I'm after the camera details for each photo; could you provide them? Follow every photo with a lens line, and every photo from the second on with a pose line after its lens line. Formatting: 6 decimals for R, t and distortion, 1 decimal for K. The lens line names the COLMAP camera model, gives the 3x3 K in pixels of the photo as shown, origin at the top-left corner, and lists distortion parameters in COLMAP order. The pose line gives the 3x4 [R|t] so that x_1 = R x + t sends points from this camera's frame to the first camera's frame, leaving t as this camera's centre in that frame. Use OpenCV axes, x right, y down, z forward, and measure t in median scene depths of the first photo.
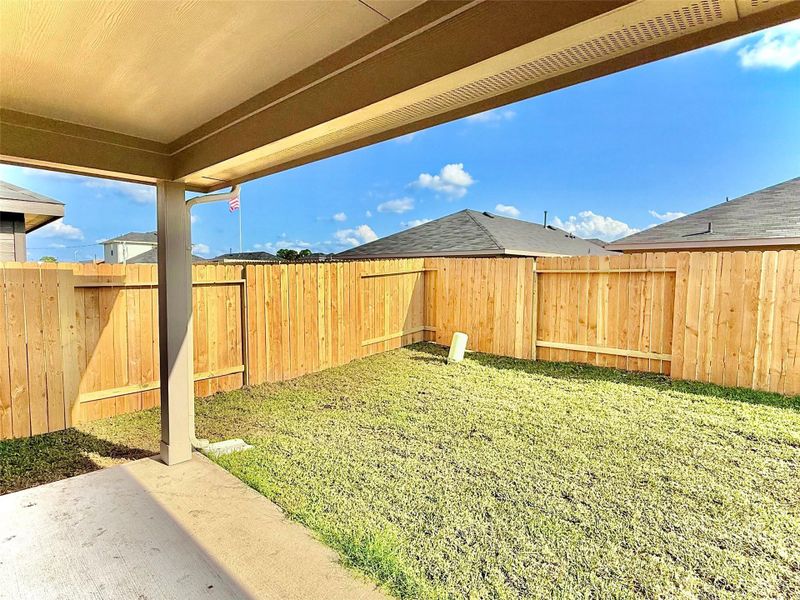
lens RADIAL K [[422.4, 0, 400.0], [0, 422.4, 300.0], [0, 0, 1]] dist [-0.001068, -0.000153]
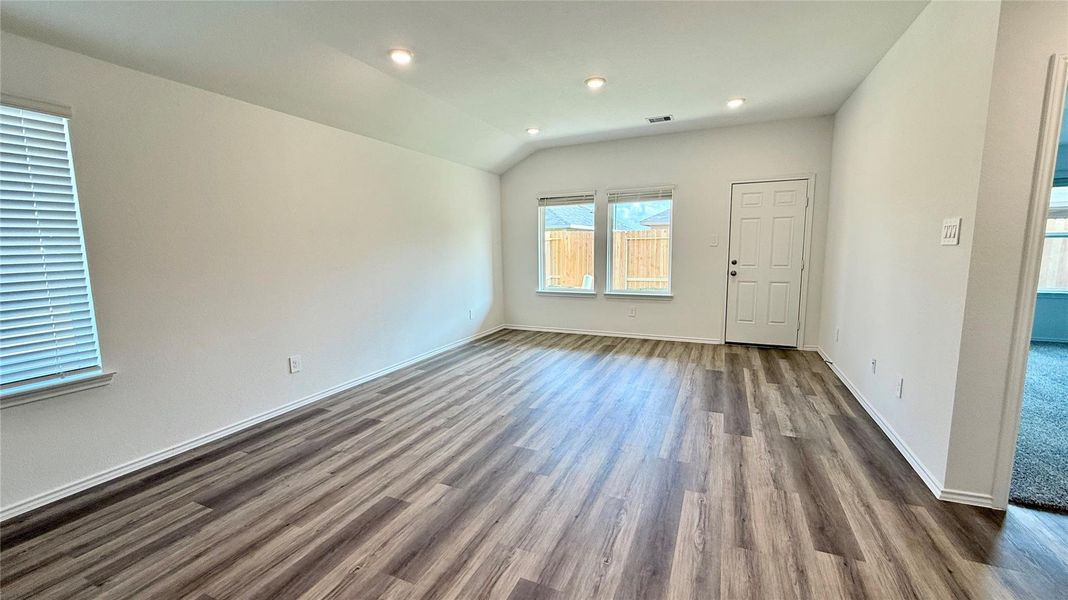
lens RADIAL K [[424.0, 0, 534.0], [0, 424.0, 300.0], [0, 0, 1]] dist [-0.004081, -0.000268]
pose [[0.952360, -0.056748, 0.299649, -0.646720], [0.037437, 0.996858, 0.069802, 0.054205], [-0.302668, -0.055259, 0.951493, -0.640841]]
